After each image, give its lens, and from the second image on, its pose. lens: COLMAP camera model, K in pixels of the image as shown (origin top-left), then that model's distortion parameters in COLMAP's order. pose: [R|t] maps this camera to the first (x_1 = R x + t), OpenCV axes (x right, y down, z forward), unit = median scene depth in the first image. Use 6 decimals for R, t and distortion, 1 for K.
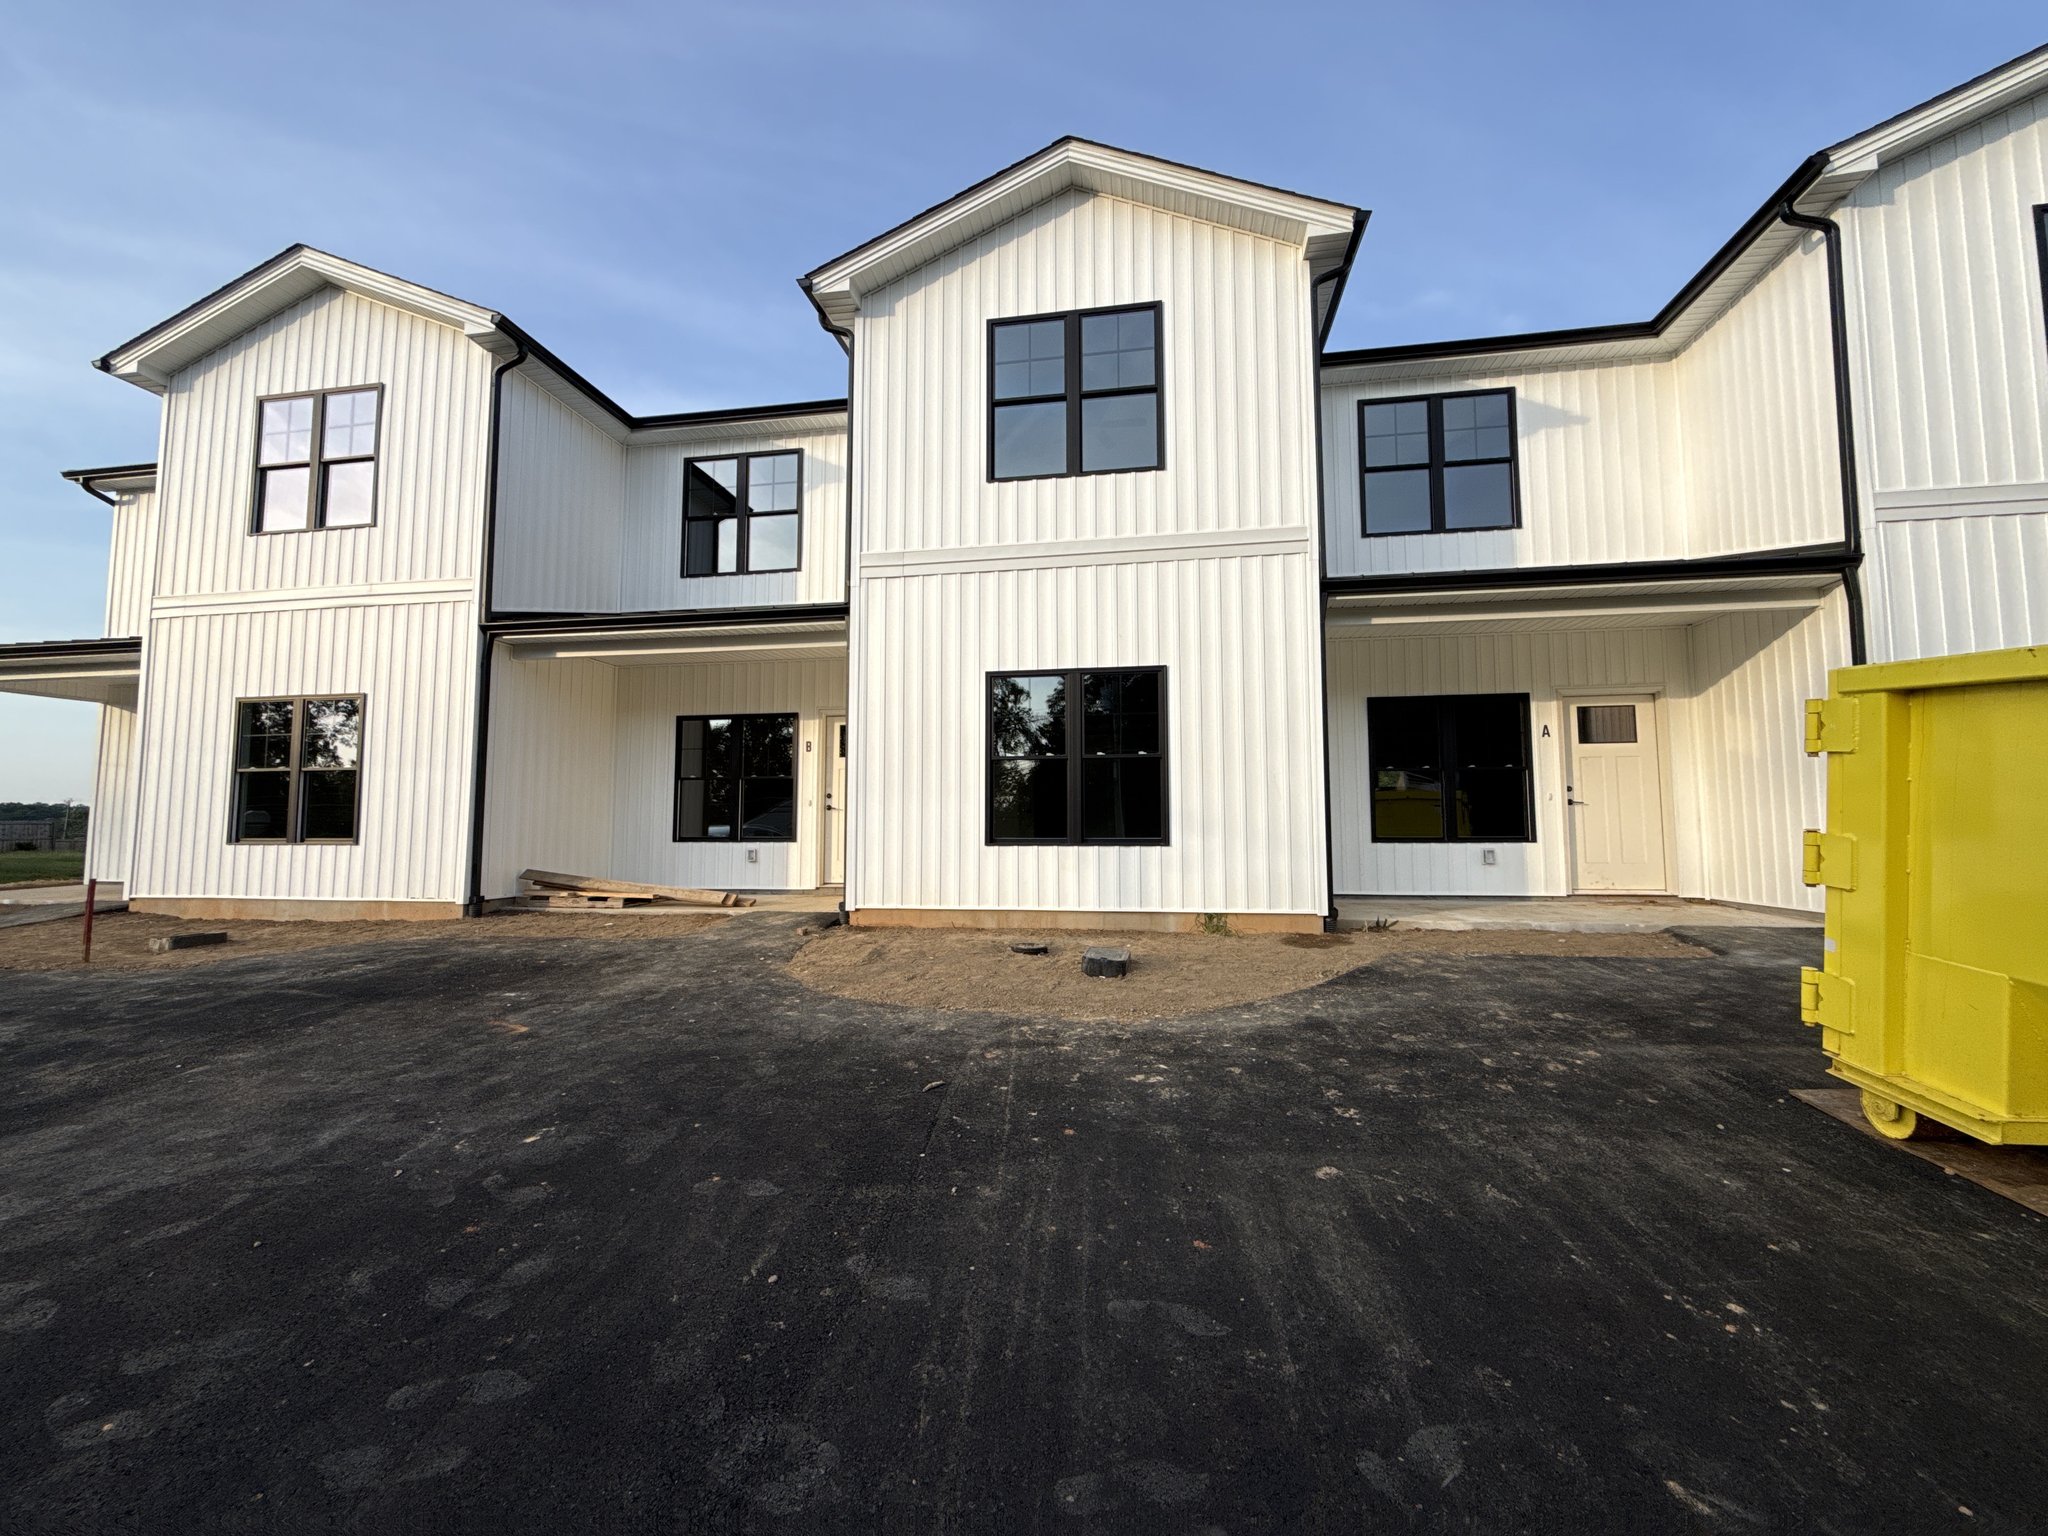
lens RADIAL K [[833.8, 0, 1030.4], [0, 833.8, 769.2], [0, 0, 1]] dist [0.001619, 0.000005]
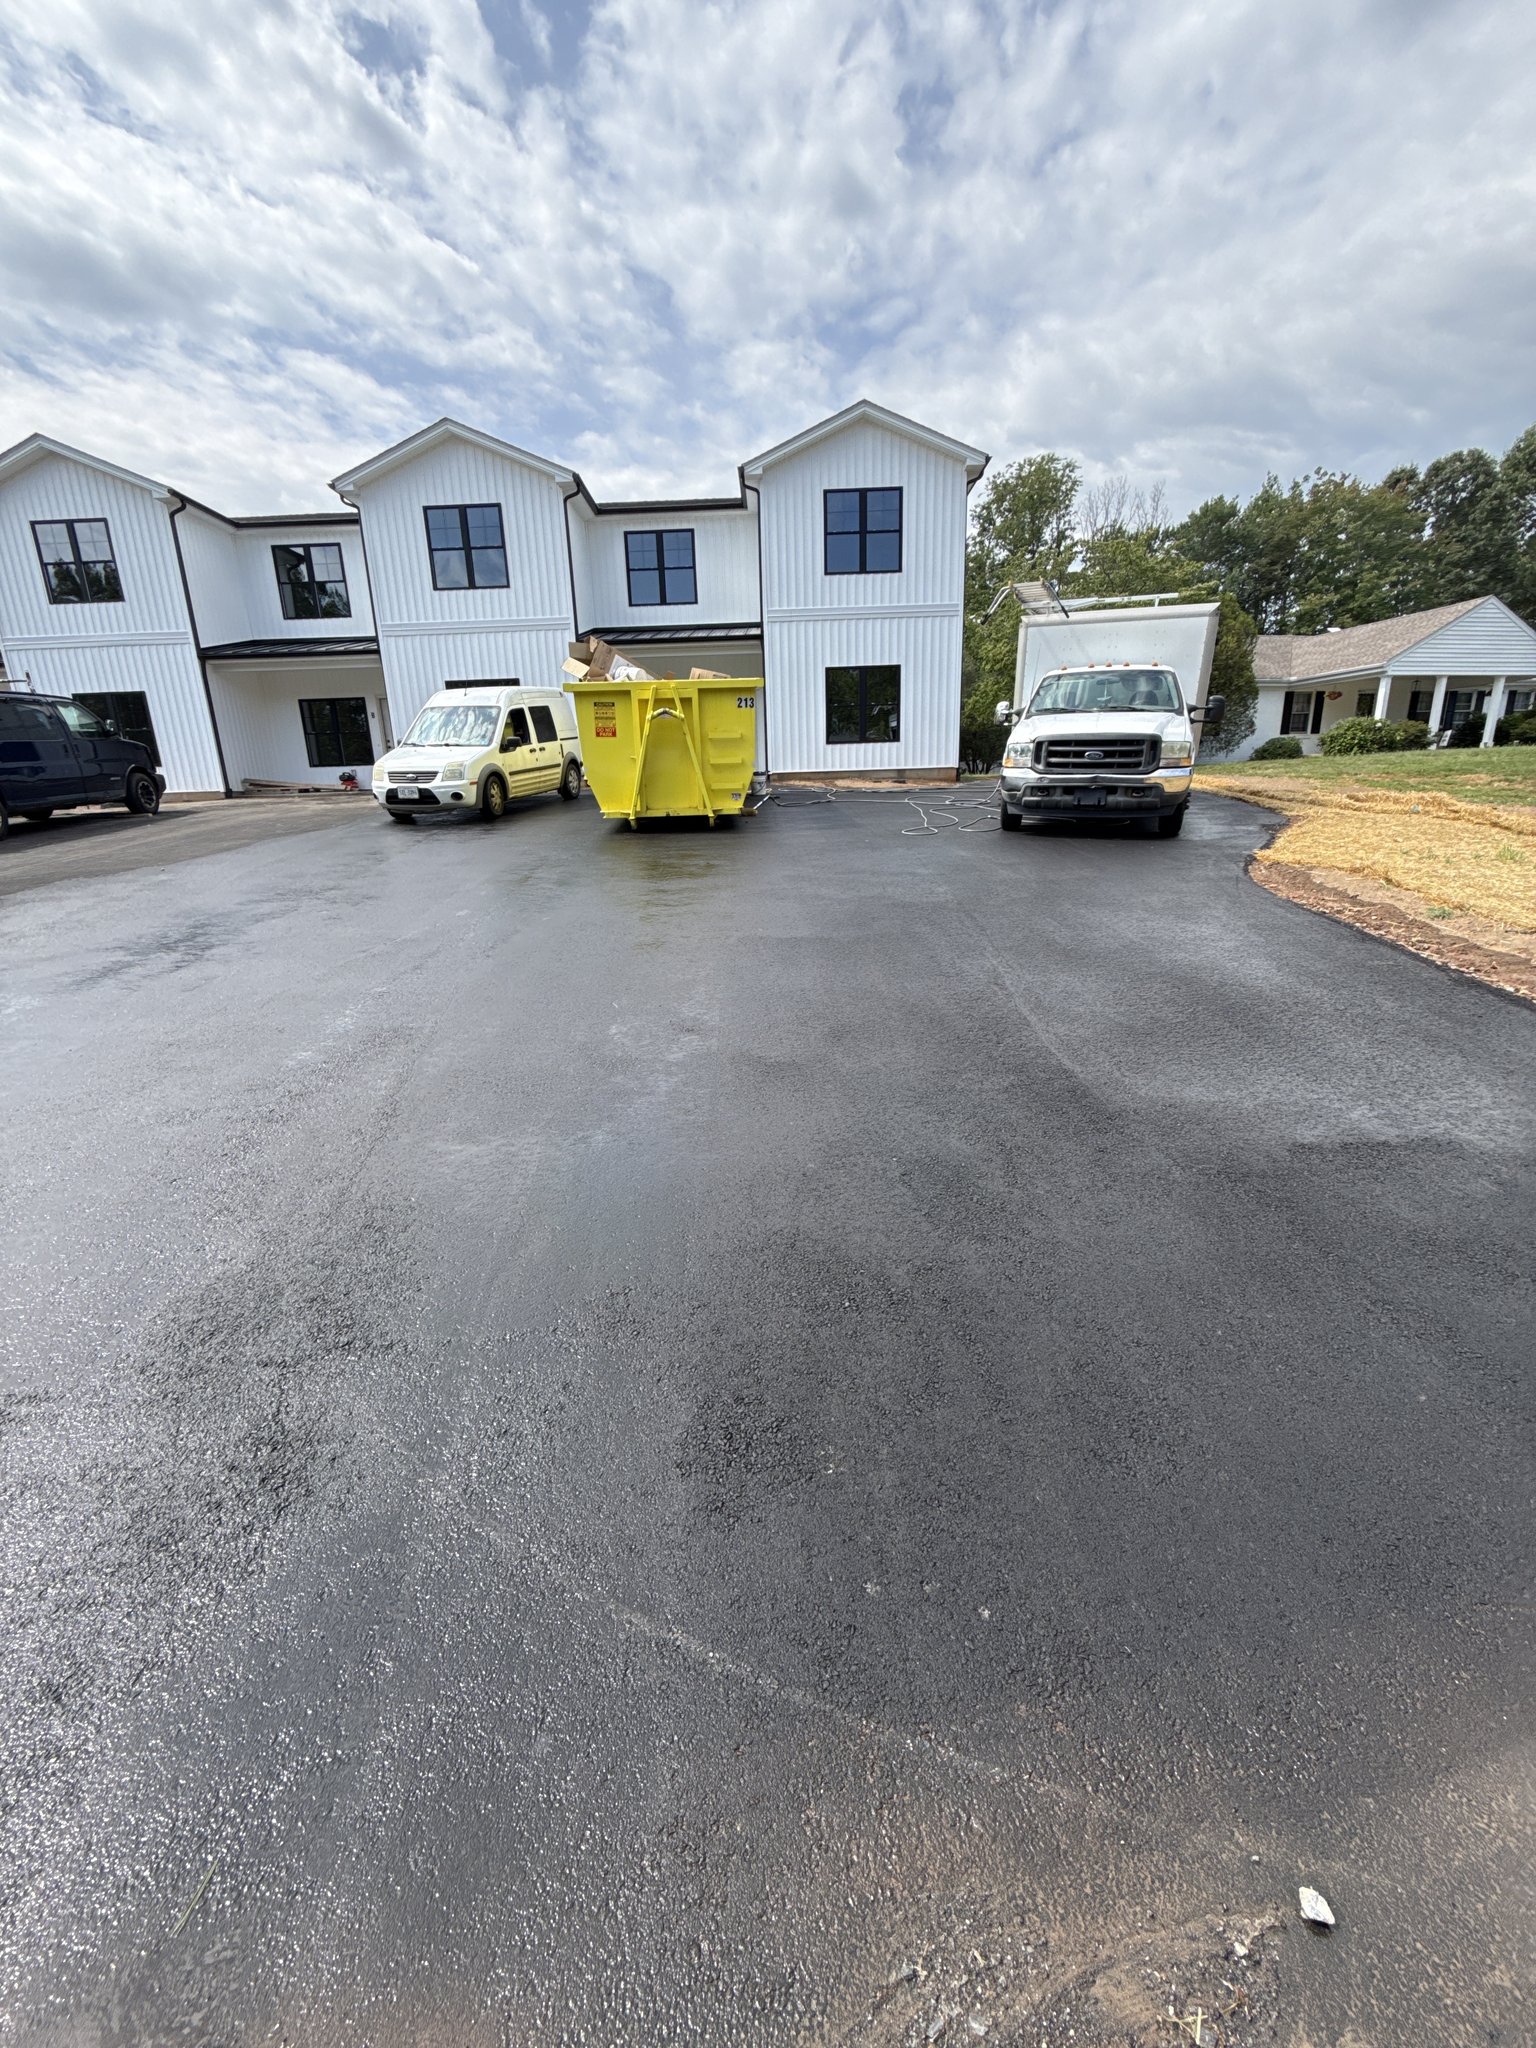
lens RADIAL K [[833.8, 0, 768.0], [0, 833.8, 1024.0], [0, 0, 1]] dist [0.001619, 0.000005]
pose [[0.989233, -0.063836, 0.131696, 0.427314], [0.016695, 0.943206, 0.331789, 0.027413], [-0.145396, -0.326018, 0.934116, -1.476360]]
